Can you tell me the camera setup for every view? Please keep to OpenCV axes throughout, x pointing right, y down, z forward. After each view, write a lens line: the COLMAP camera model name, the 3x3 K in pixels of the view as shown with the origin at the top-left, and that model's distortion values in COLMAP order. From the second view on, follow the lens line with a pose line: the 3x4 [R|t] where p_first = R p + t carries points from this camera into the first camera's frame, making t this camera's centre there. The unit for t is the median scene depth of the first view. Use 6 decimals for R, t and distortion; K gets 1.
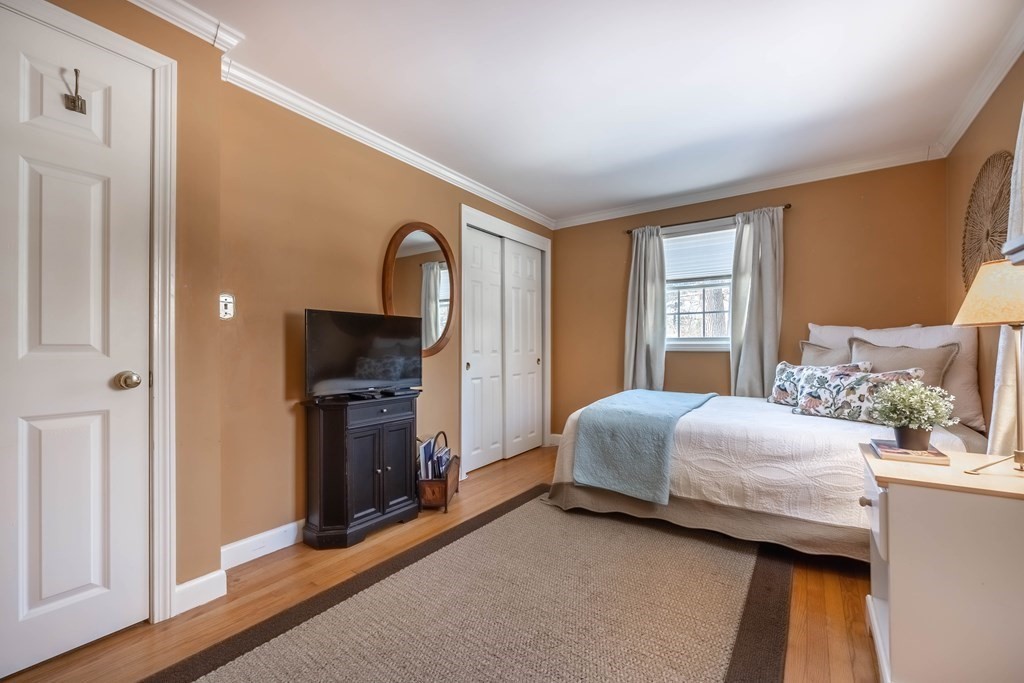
lens RADIAL K [[408.6, 0, 504.8], [0, 408.6, 346.7], [0, 0, 1]] dist [-0.002564, -0.000485]
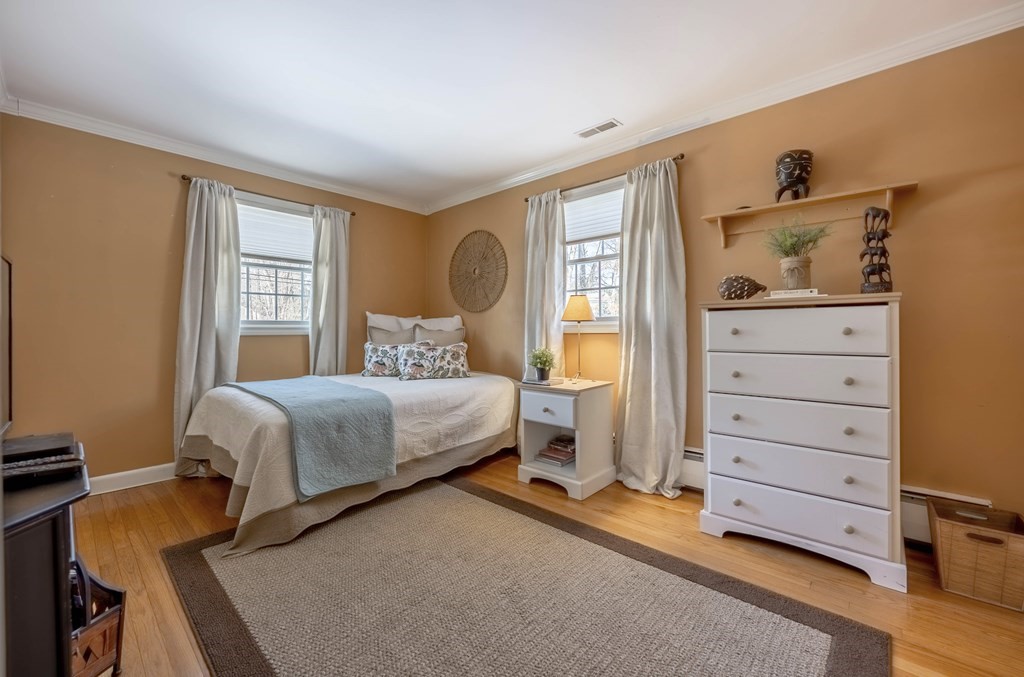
lens RADIAL K [[417.5, 0, 504.8], [0, 417.5, 330.4], [0, 0, 1]] dist [-0.003668, 0.000004]
pose [[0.127265, -0.001733, 0.991867, -0.584599], [0.002520, 0.999996, 0.001424, 0.000212], [-0.991866, 0.002318, 0.127269, 0.493111]]
